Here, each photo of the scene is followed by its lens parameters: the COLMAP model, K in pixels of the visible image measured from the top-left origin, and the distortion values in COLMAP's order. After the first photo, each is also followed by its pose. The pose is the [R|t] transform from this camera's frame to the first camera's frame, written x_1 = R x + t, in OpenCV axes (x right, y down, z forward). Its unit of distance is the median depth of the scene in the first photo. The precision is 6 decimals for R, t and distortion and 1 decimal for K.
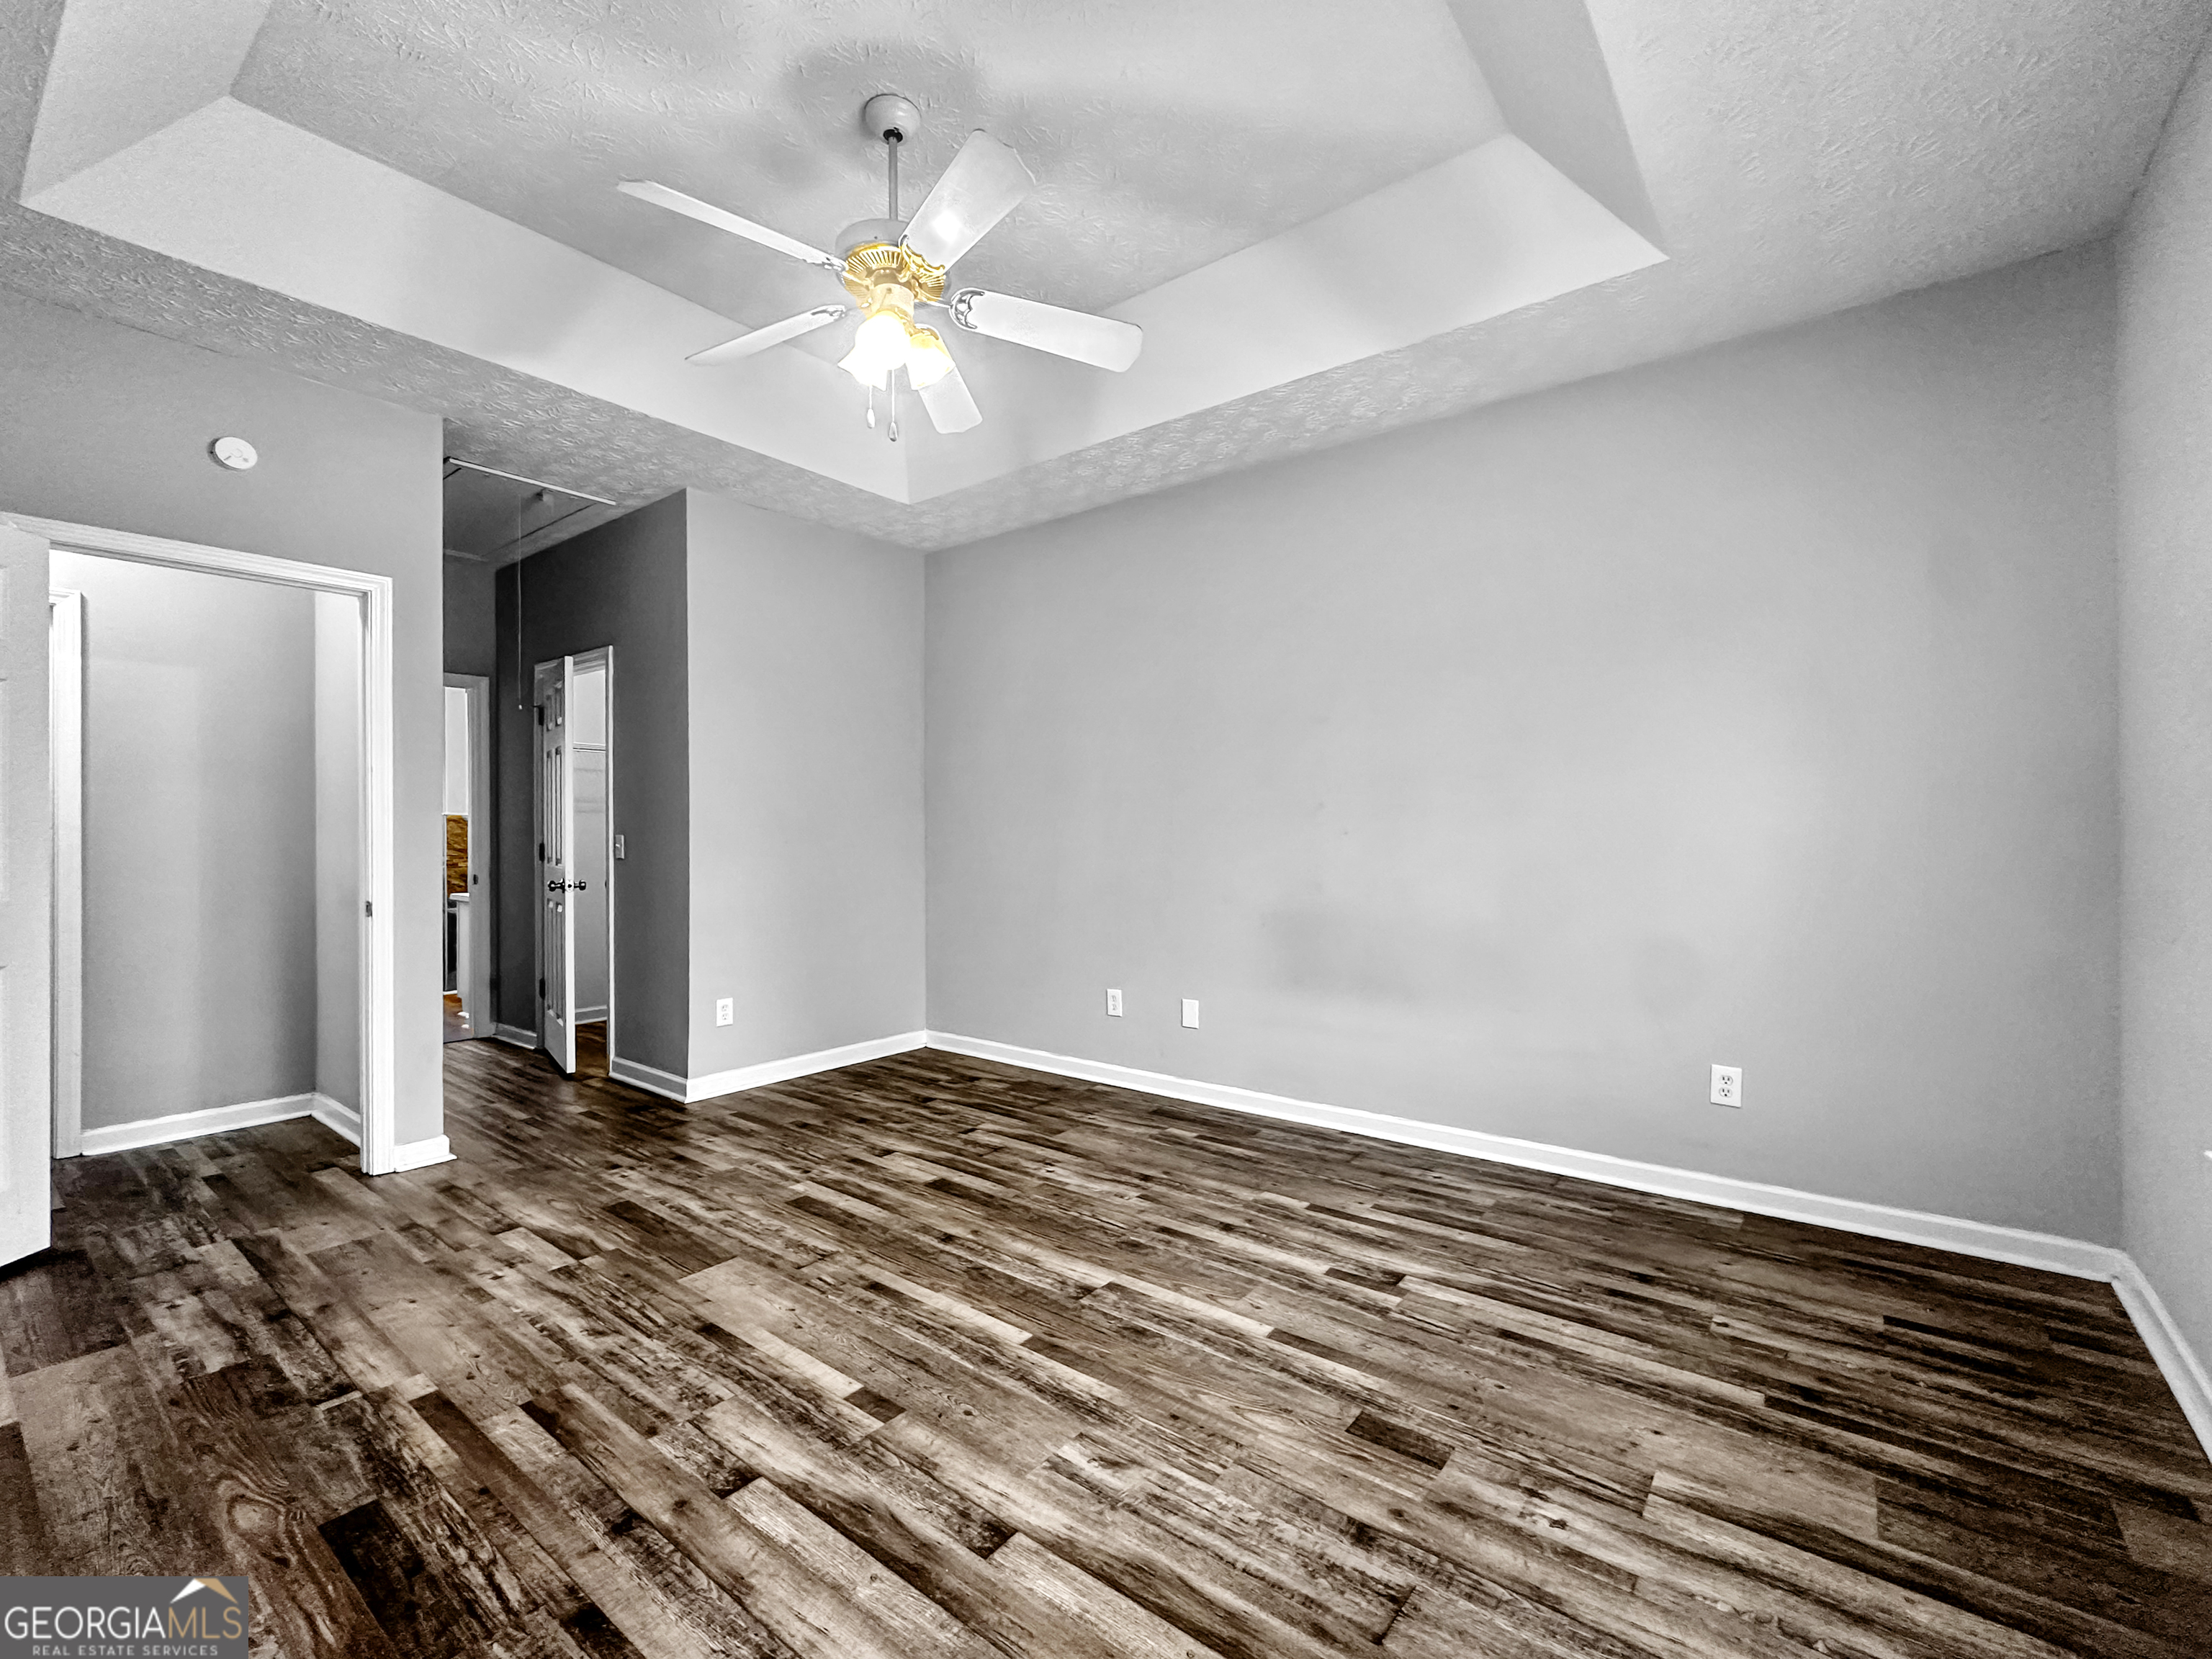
lens RADIAL K [[935.4, 0, 1106.0], [0, 935.4, 829.5], [0, 0, 1]] dist [-0.001902, -0.000009]
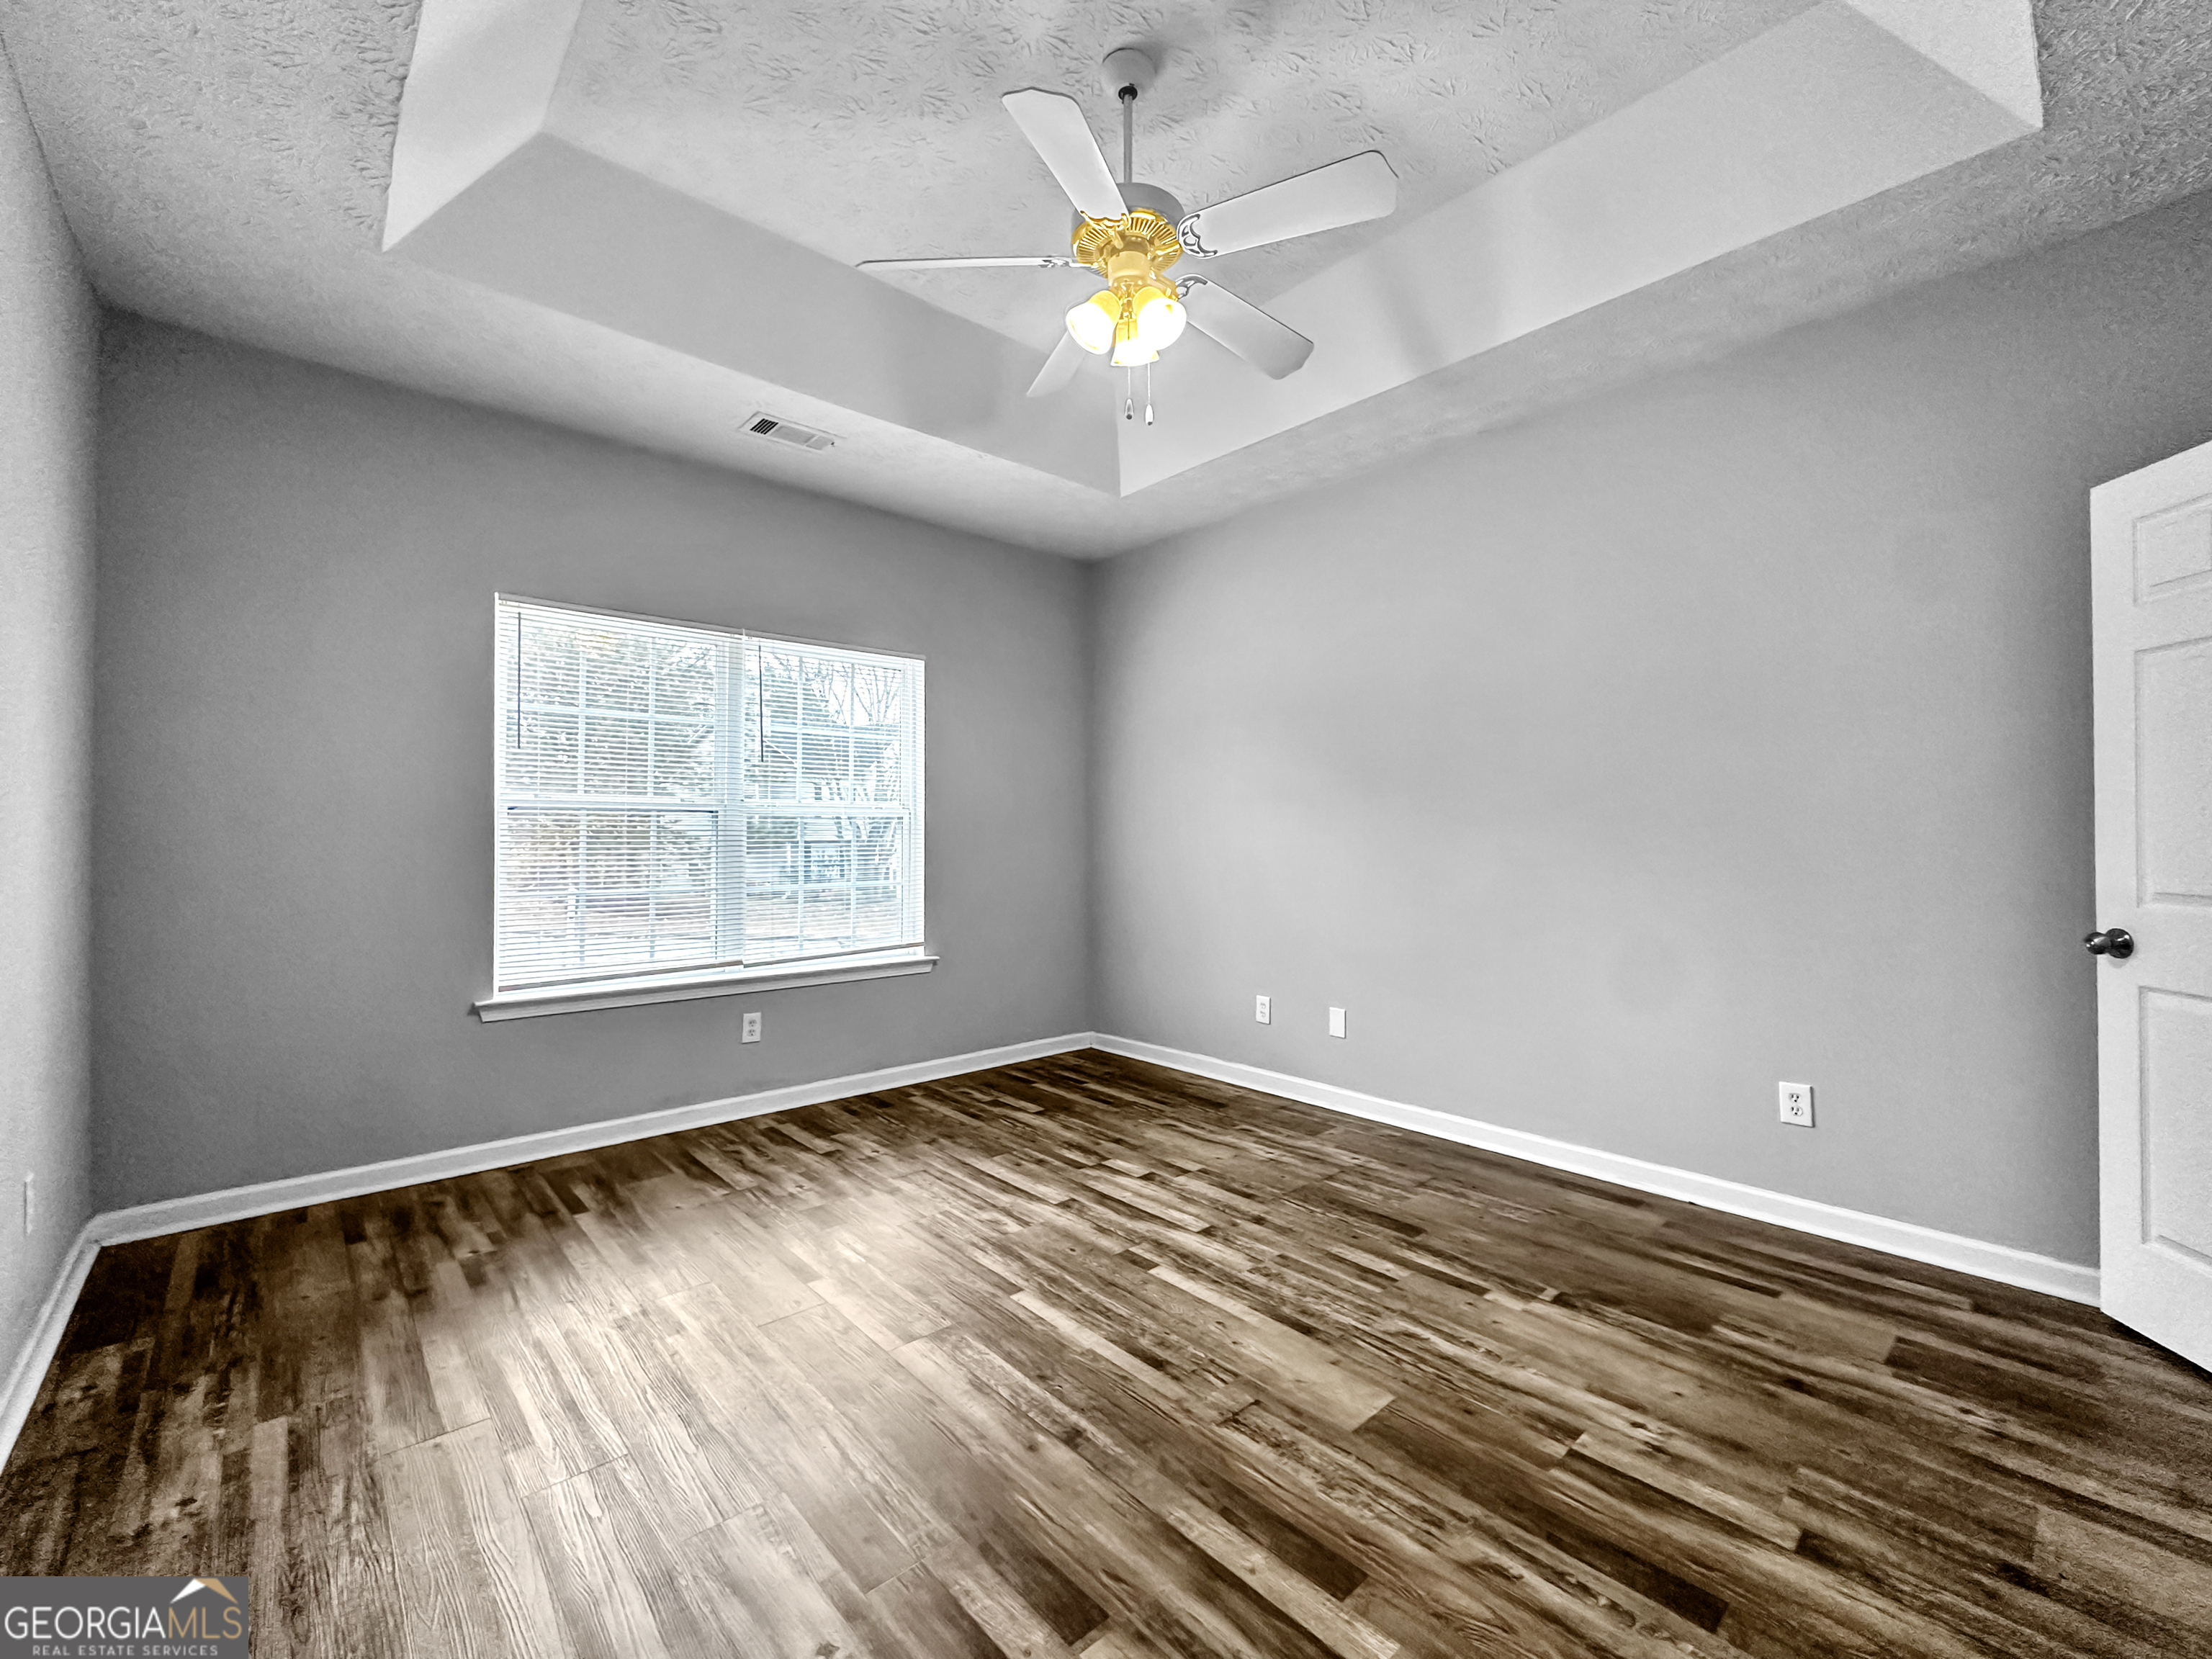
lens RADIAL K [[935.4, 0, 1106.0], [0, 935.4, 829.5], [0, 0, 1]] dist [-0.001902, -0.000009]
pose [[-0.983802, 0.007092, 0.179117, -0.412769], [0.006266, 0.999967, -0.005181, -0.024178], [-0.179148, -0.003974, -0.983814, 2.157832]]
